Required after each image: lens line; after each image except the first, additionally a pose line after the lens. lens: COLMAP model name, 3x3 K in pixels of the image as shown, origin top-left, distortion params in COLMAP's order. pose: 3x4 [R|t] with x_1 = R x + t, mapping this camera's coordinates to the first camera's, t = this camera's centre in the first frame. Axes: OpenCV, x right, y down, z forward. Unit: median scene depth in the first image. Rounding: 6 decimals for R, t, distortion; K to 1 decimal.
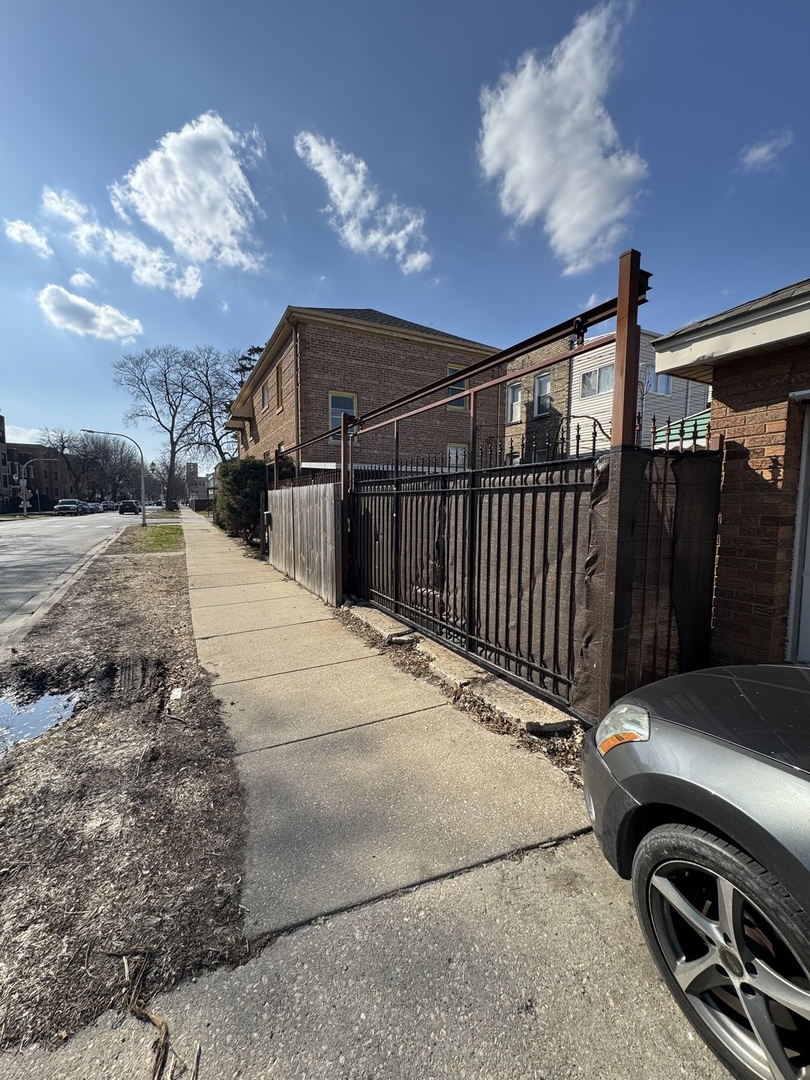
lens RADIAL K [[430.4, 0, 405.0], [0, 430.4, 540.0], [0, 0, 1]] dist [-0.000761, 0.000175]
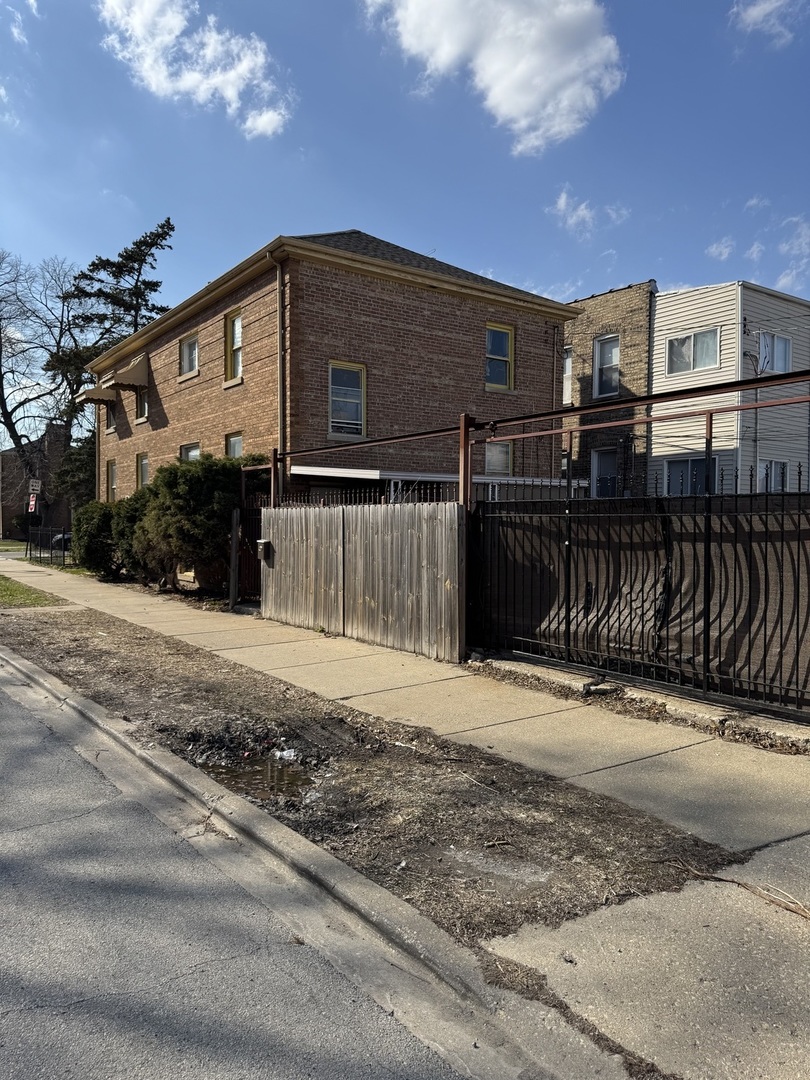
lens RADIAL K [[753.1, 0, 405.0], [0, 753.1, 540.0], [0, 0, 1]] dist [0.137040, -0.205752]
pose [[0.990253, -0.002400, 0.139260, -0.226662], [0.011463, 0.997864, -0.064315, 0.011312], [-0.138808, 0.065284, 0.988165, -0.172201]]
